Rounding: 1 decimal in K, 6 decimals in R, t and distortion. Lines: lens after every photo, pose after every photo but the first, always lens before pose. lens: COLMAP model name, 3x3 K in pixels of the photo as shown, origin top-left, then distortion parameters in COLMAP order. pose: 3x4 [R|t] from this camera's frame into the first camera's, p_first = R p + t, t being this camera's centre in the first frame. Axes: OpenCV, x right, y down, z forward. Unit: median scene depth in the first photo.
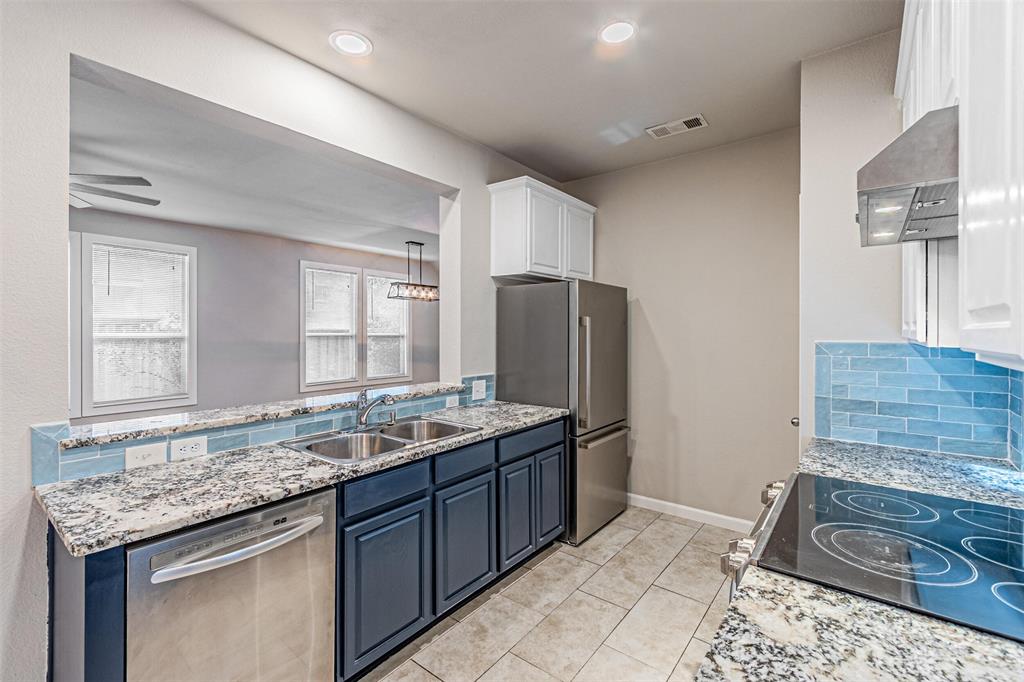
lens RADIAL K [[448.7, 0, 507.4], [0, 448.7, 332.4], [0, 0, 1]] dist [0.001951, 0.000020]
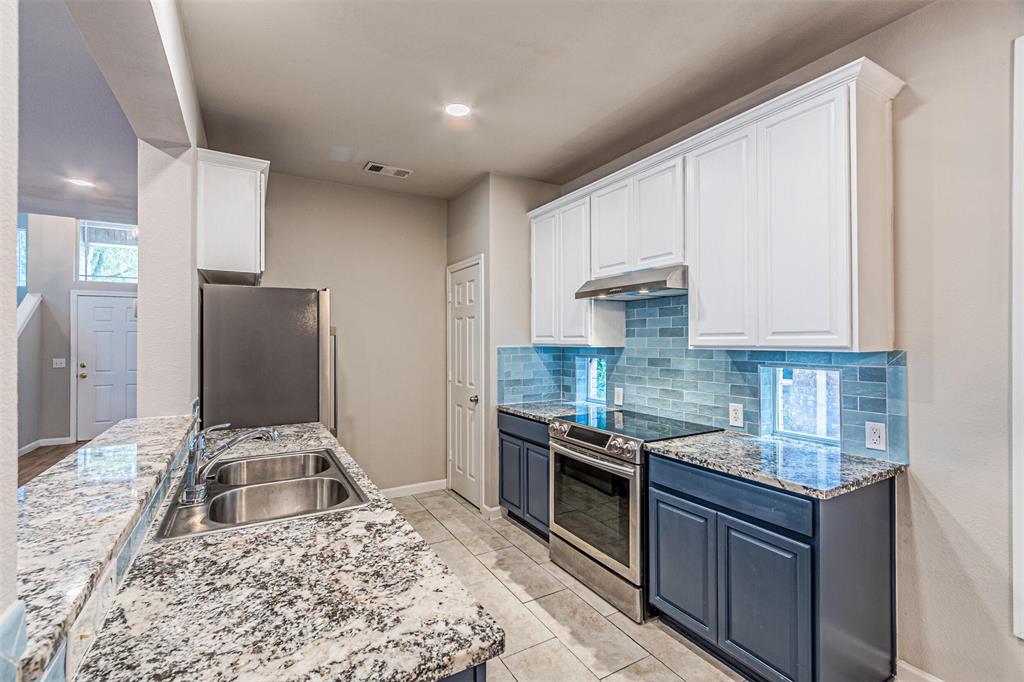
lens RADIAL K [[446.9, 0, 503.1], [0, 446.9, 339.2], [0, 0, 1]] dist [0.003233, 0.000210]
pose [[0.373003, 0.000894, 0.927830, -0.850931], [0.004883, 0.999984, -0.002926, -0.002785], [-0.927817, 0.005622, 0.372992, 0.379185]]
